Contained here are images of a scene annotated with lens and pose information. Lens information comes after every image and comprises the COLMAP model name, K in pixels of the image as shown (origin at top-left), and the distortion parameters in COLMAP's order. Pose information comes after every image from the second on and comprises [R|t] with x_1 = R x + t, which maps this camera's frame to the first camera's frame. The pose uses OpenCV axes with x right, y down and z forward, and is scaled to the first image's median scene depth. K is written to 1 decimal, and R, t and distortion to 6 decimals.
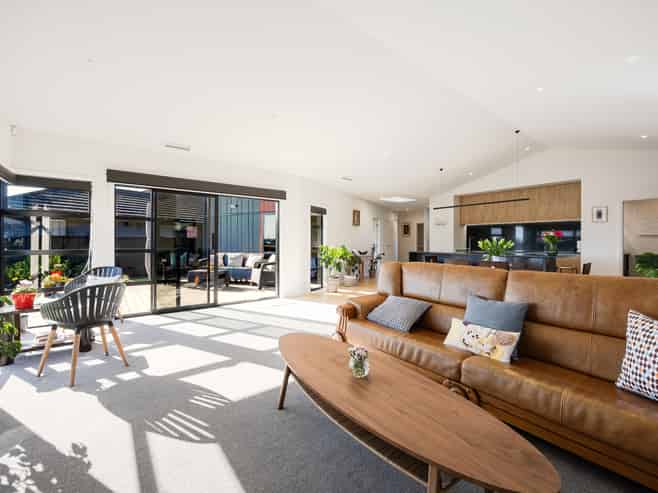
lens RADIAL K [[278.9, 0, 330.3], [0, 278.9, 242.7], [0, 0, 1]] dist [0.003830, 0.000228]
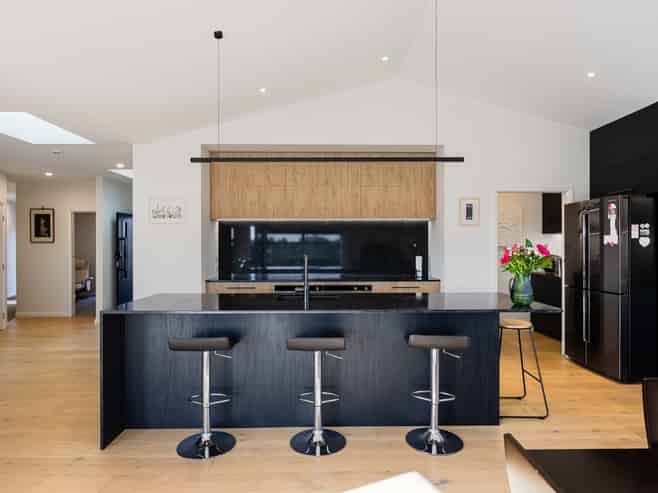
lens RADIAL K [[372.5, 0, 329.0], [0, 372.5, 247.3], [0, 0, 1]] dist [-0.023025, -0.001004]
pose [[0.584860, 0.000473, 0.811134, 0.104360], [0.003494, 0.999989, -0.003102, -0.015400], [-0.811127, 0.004649, 0.584852, 0.431353]]
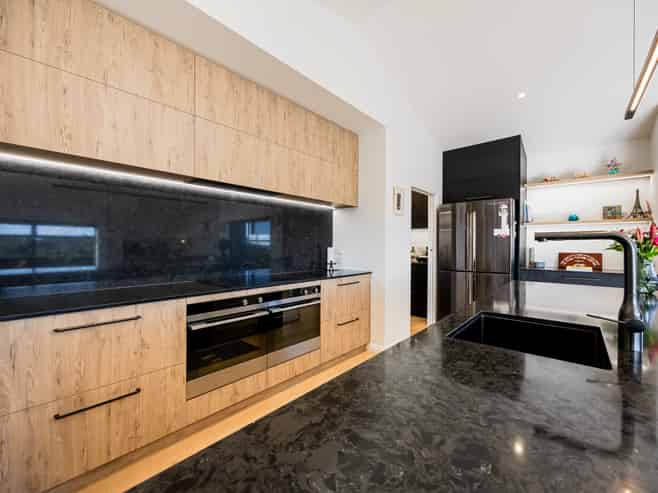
lens RADIAL K [[278.9, 0, 329.6], [0, 278.9, 246.8], [0, 0, 1]] dist [0.003830, 0.000228]
pose [[-0.196869, 0.001307, 0.980429, 0.235439], [0.002936, 0.999995, -0.000744, -0.006179], [-0.980425, 0.002732, -0.196872, 0.671454]]
